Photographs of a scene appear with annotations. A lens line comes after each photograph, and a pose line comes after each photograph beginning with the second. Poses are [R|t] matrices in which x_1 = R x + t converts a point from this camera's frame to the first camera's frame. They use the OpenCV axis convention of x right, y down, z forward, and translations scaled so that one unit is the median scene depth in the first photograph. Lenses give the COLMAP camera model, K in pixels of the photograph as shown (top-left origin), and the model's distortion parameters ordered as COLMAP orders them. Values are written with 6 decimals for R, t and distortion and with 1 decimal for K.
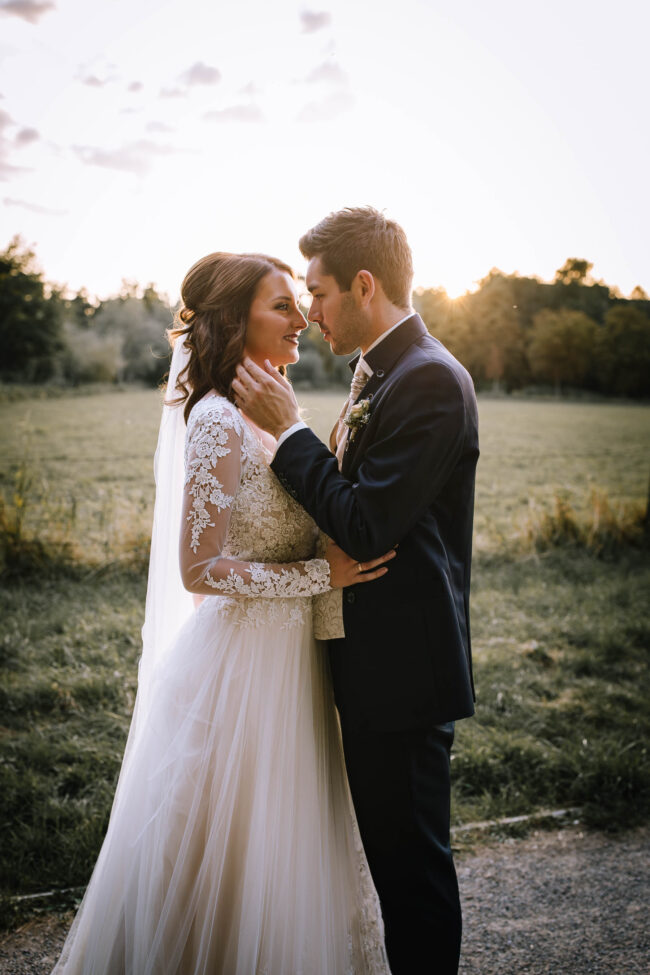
lens RADIAL K [[1039.2, 0, 342.3], [0, 1039.2, 491.6], [0, 0, 1]] dist [-0.004286, -0.011765]
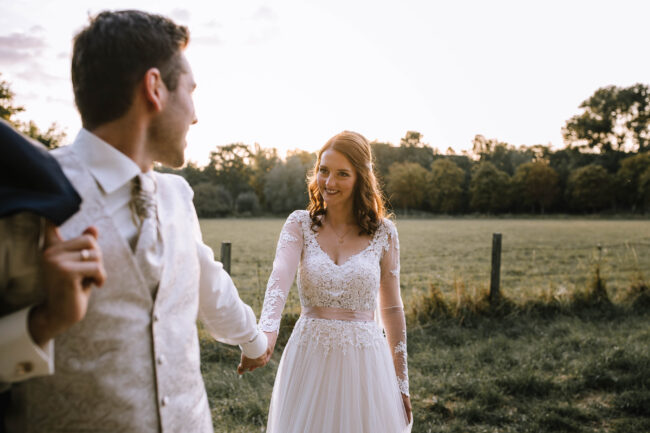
lens RADIAL K [[623.7, 0, 339.8], [0, 623.7, 218.0], [0, 0, 1]] dist [-0.000913, 0.001226]
pose [[0.992900, -0.034260, 0.113910, -0.016610], [0.044670, 0.994928, -0.090130, -0.015402], [-0.110244, 0.094578, 0.989394, 0.171148]]
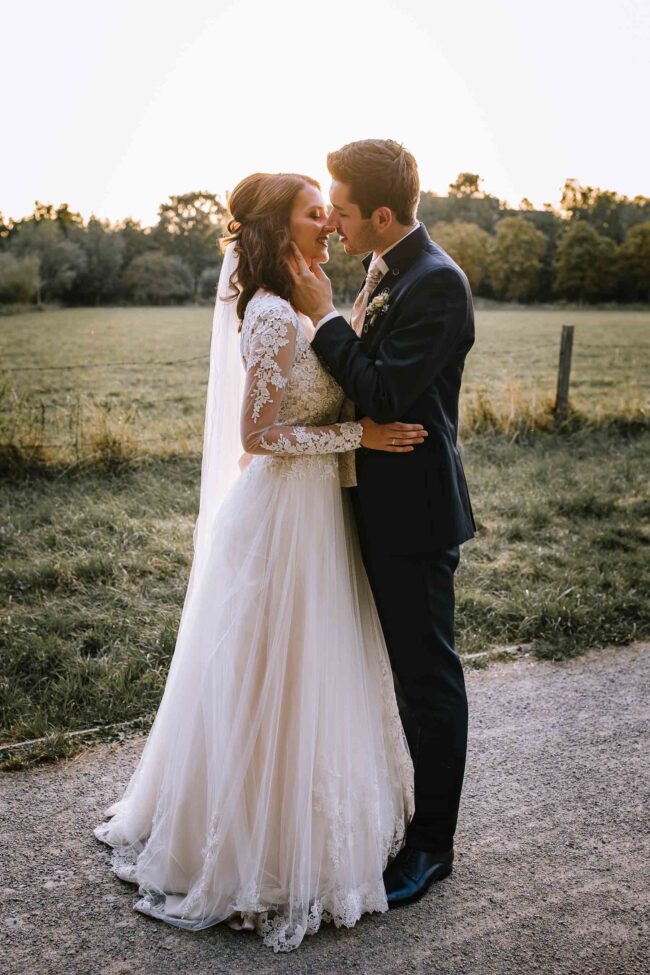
lens RADIAL K [[1000.0, 0, 308.6], [0, 1000.0, 447.5], [0, 0, 1]] dist [-0.003613, -0.008790]
pose [[0.997021, -0.037026, 0.067666, -0.054067], [0.034030, 0.998412, 0.044894, 0.014286], [-0.069221, -0.042457, 0.996697, -0.062556]]
